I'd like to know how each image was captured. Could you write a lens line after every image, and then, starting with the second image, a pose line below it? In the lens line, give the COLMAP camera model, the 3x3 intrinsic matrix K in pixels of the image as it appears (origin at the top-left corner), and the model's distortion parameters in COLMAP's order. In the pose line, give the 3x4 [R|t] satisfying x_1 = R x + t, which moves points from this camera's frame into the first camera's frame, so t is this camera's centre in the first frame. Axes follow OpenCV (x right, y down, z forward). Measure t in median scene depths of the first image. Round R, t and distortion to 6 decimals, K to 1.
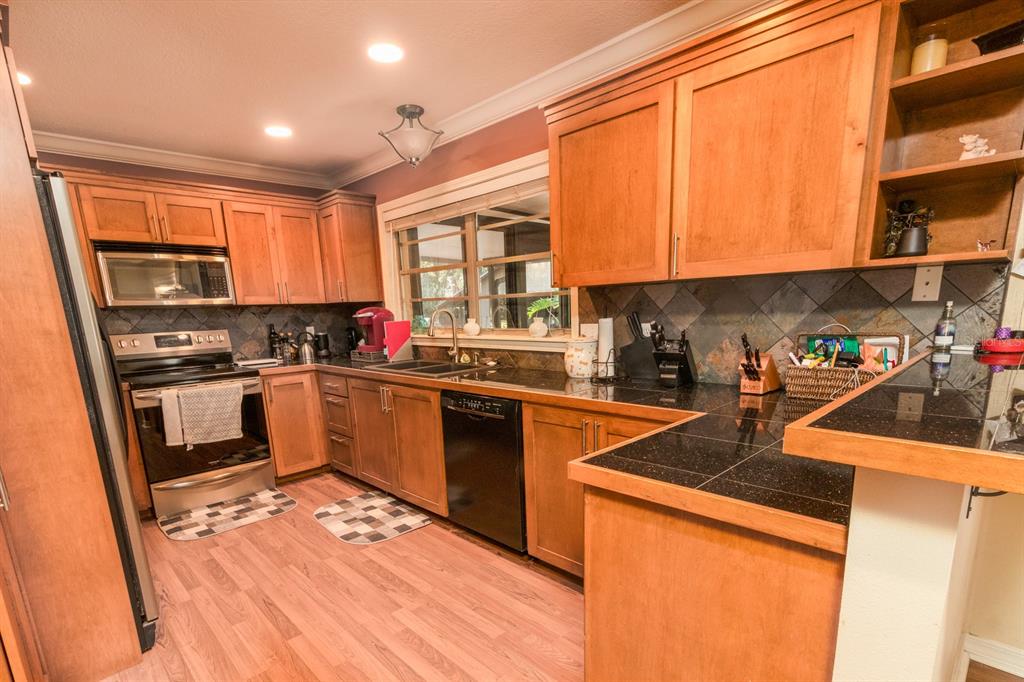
lens RADIAL K [[492.1, 0, 507.5], [0, 492.1, 418.5], [0, 0, 1]] dist [-0.002178, -0.000268]
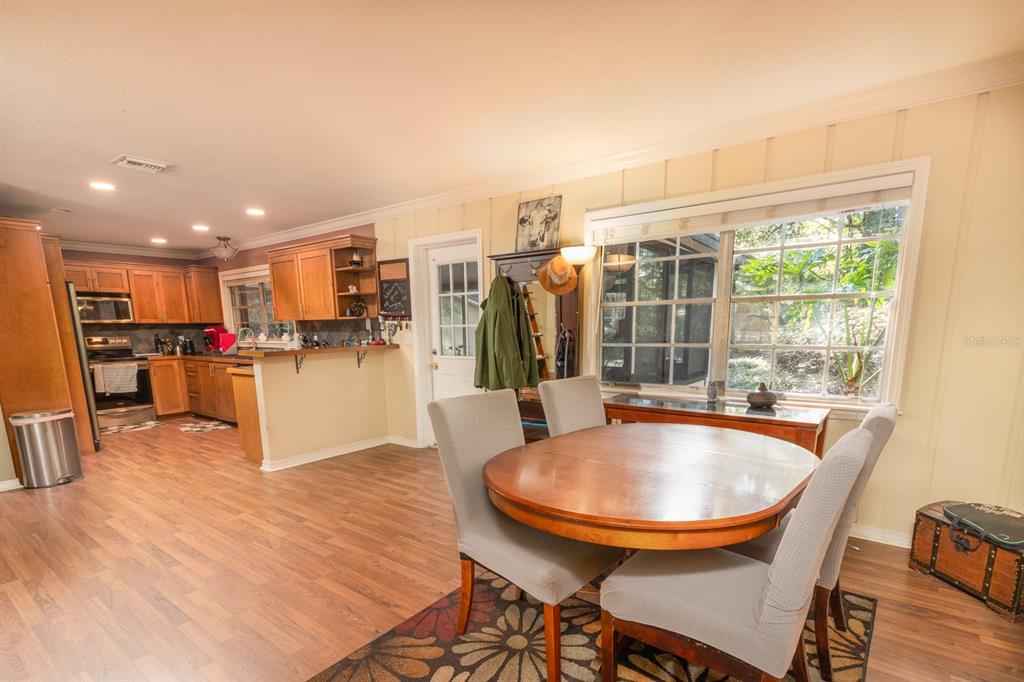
lens RADIAL K [[501.1, 0, 503.3], [0, 501.1, 420.8], [0, 0, 1]] dist [0.009114, -0.000290]
pose [[0.990848, -0.003367, 0.134938, 0.588124], [0.008462, 0.999272, -0.037200, 0.226935], [-0.134715, 0.038002, 0.990155, -1.091644]]
